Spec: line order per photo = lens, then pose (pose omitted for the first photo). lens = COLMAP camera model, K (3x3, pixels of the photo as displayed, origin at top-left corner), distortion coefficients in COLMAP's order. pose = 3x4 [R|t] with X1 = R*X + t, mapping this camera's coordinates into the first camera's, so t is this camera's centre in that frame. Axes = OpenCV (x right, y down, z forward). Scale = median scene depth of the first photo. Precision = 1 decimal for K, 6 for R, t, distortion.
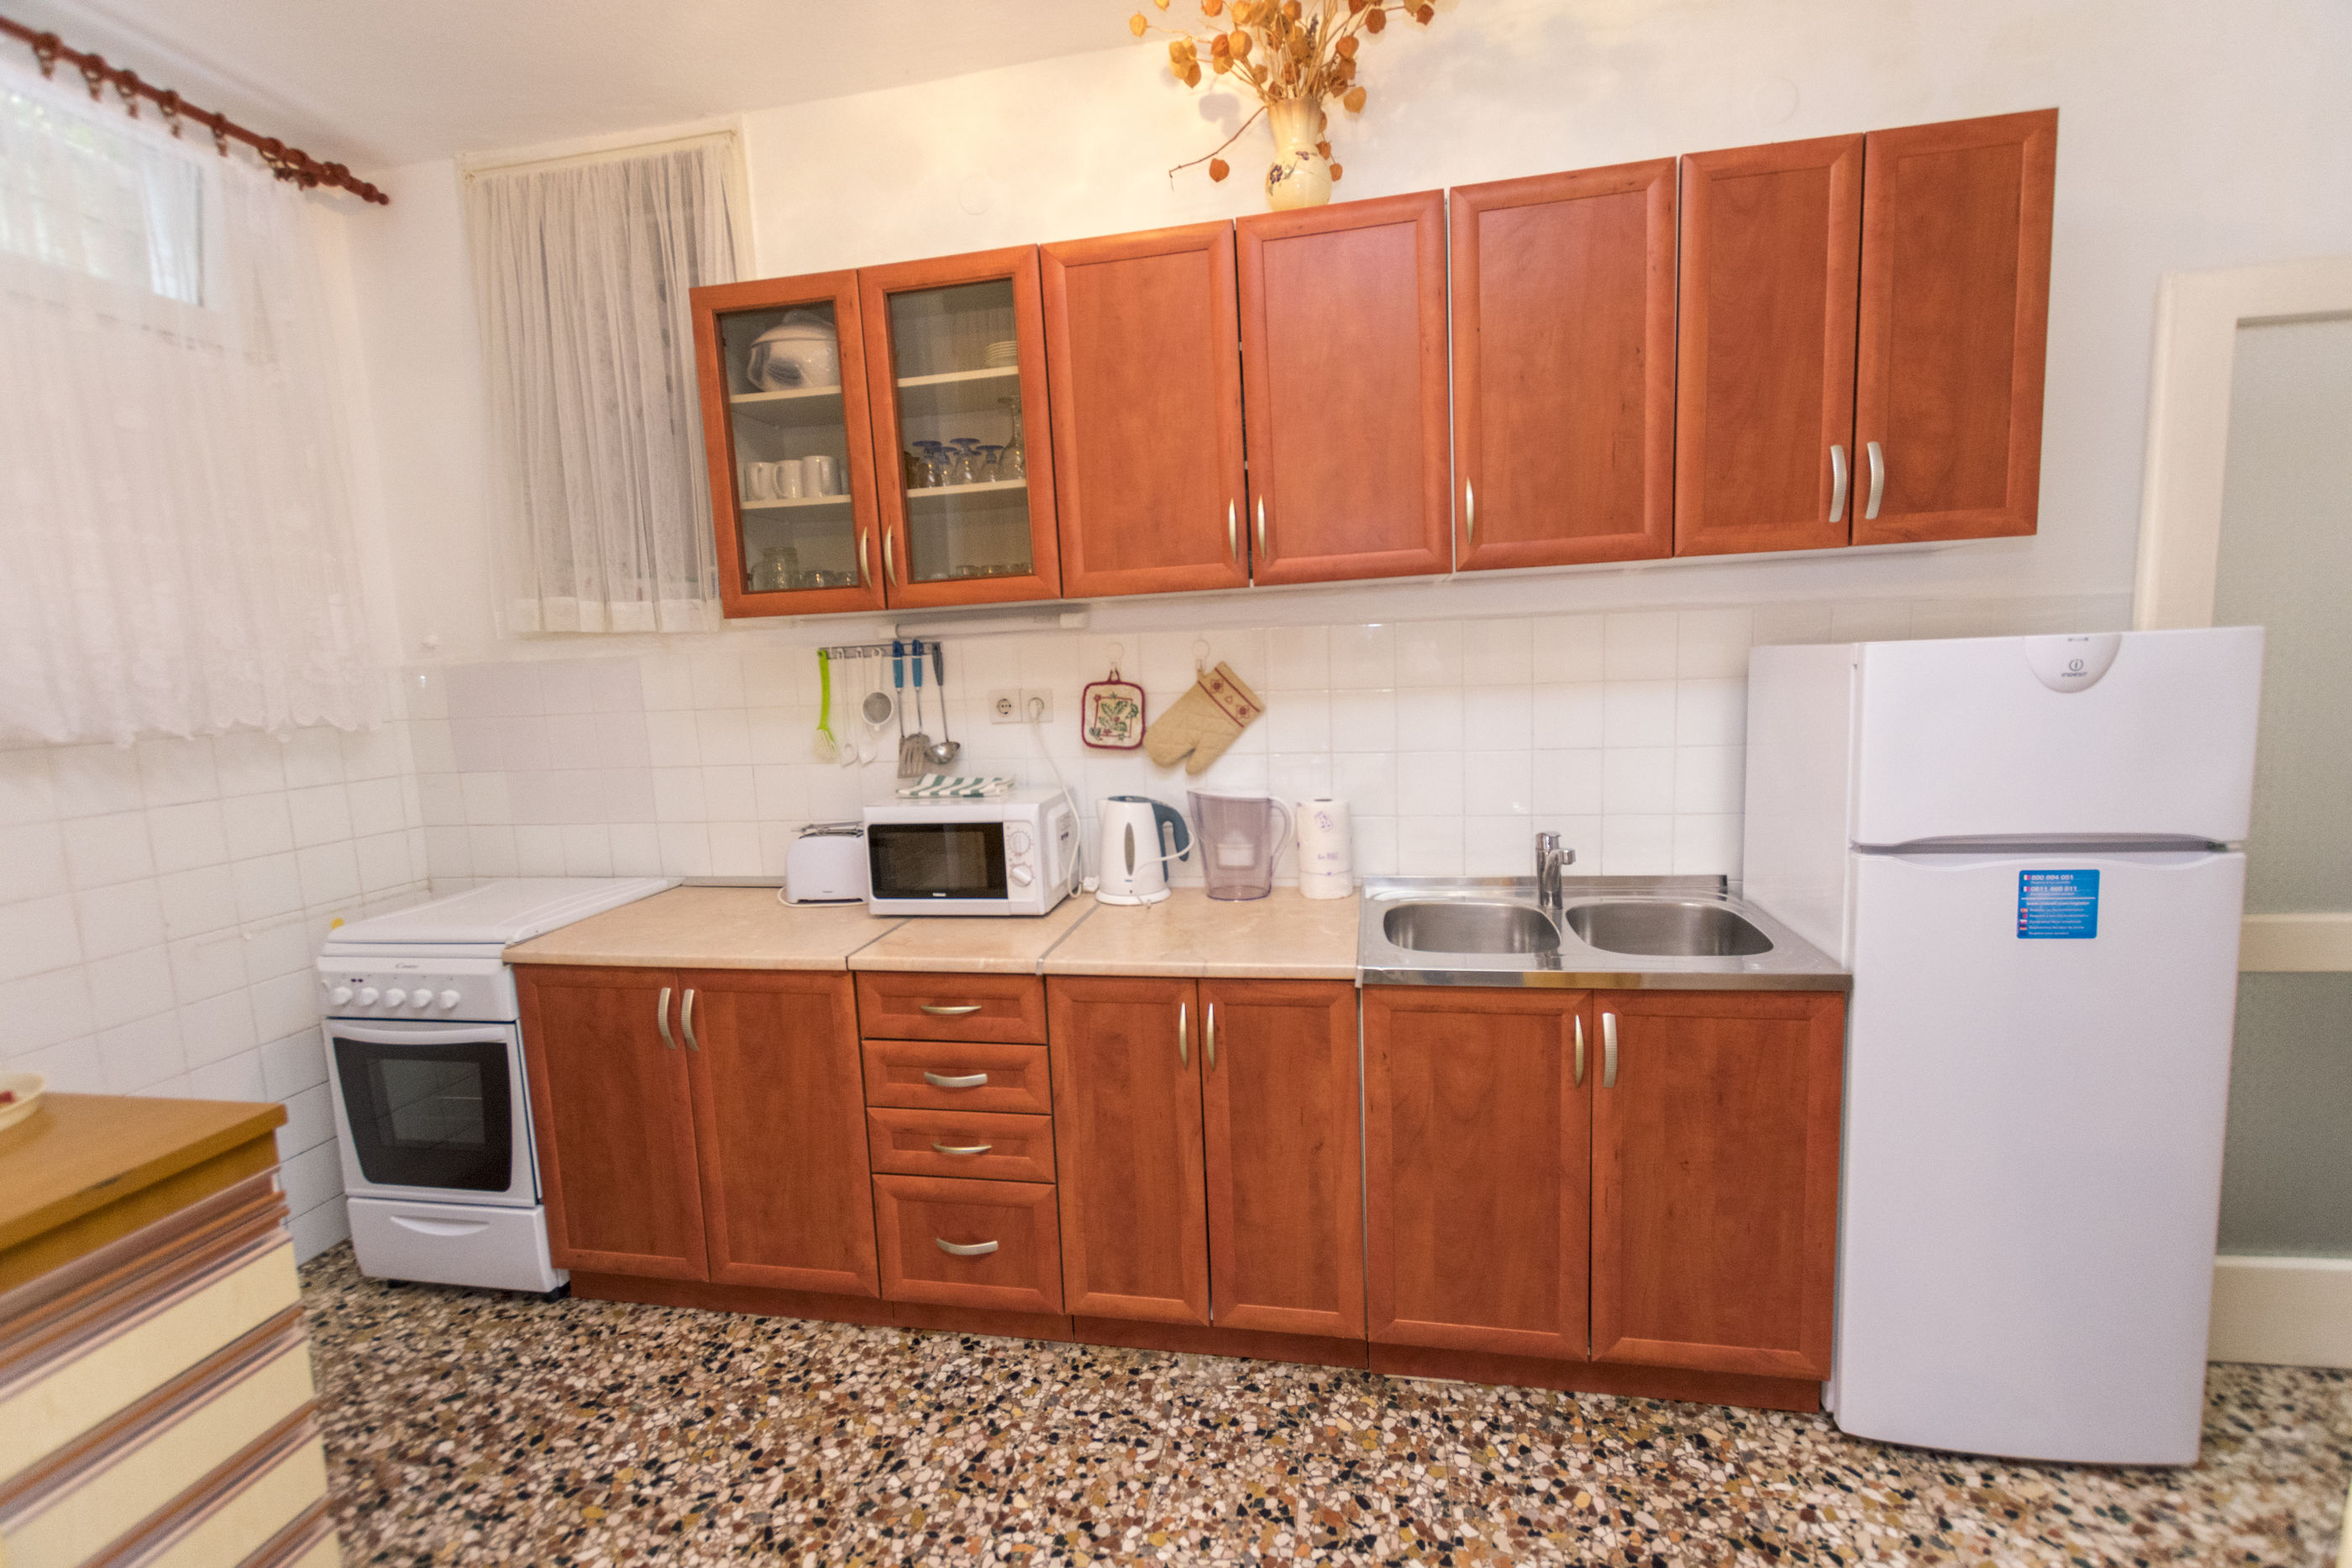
lens RADIAL K [[1011.4, 0, 1180.1], [0, 1011.4, 776.2], [0, 0, 1]] dist [0.010576, -0.005237]
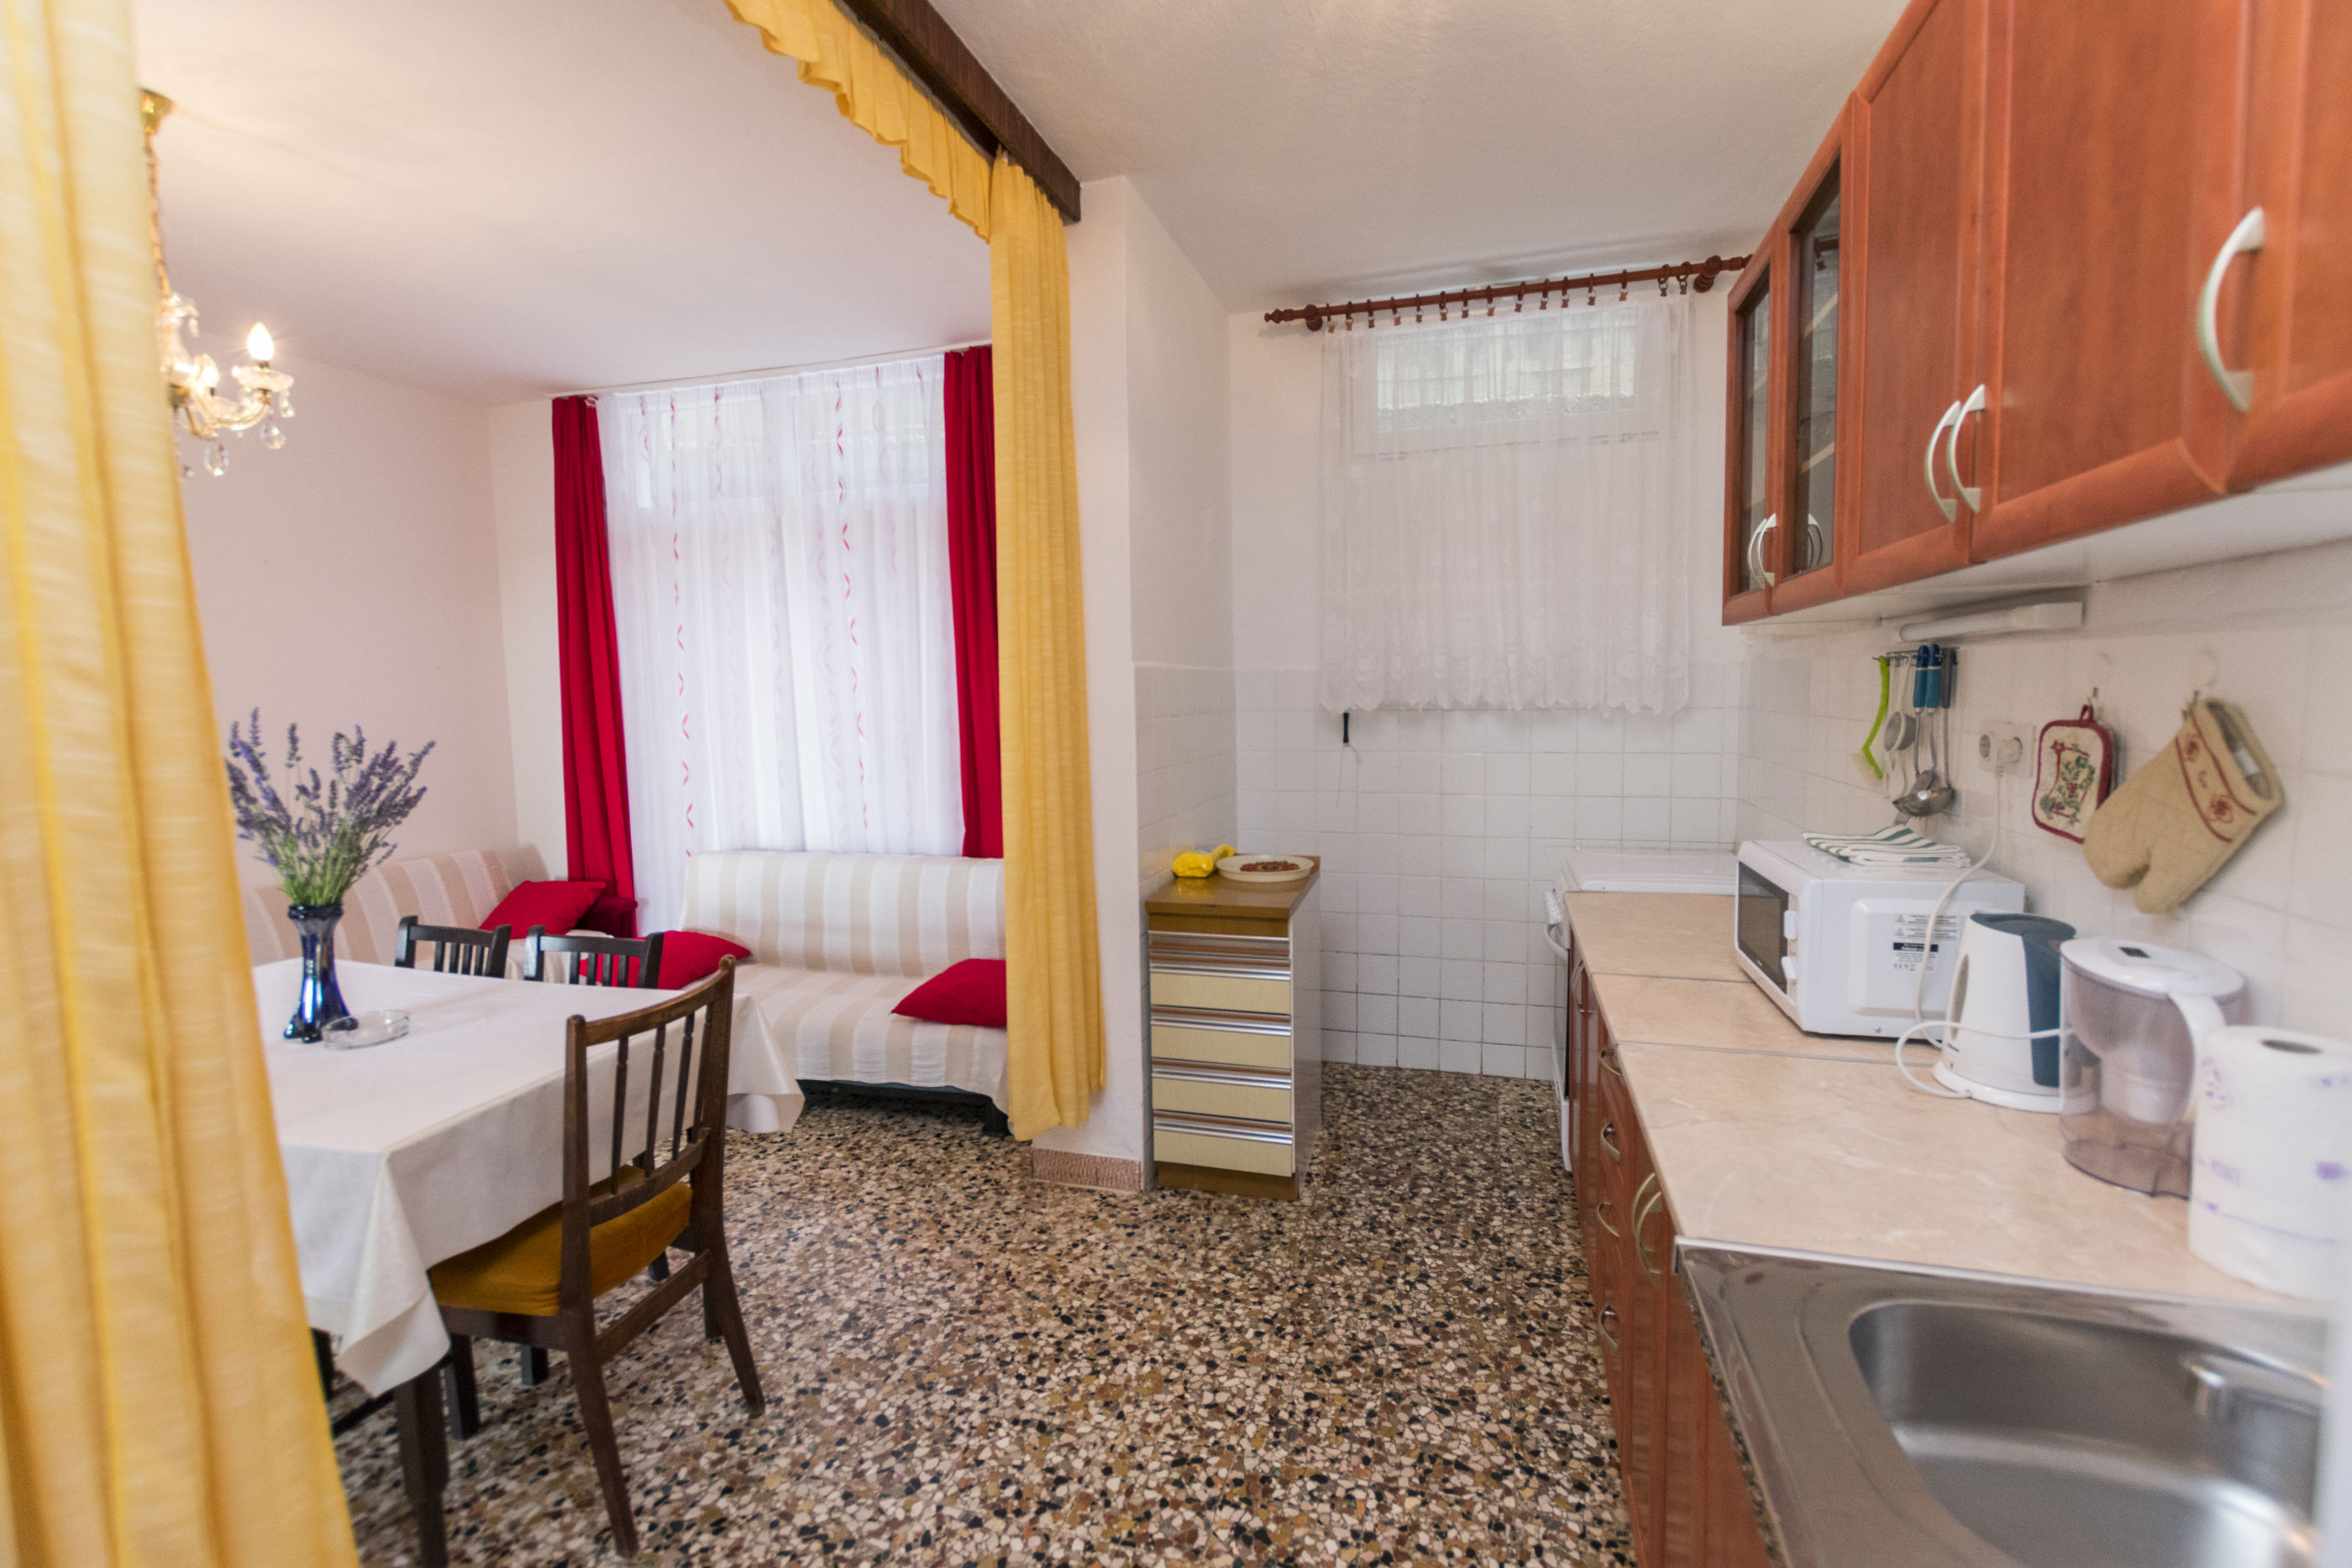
lens RADIAL K [[1011.4, 0, 1180.1], [0, 1011.4, 776.2], [0, 0, 1]] dist [0.010576, -0.005237]
pose [[-0.104770, 0.132368, -0.985648, 0.657192], [-0.095662, 0.985165, 0.142471, -0.113521], [0.989885, 0.109215, -0.090553, 0.653346]]
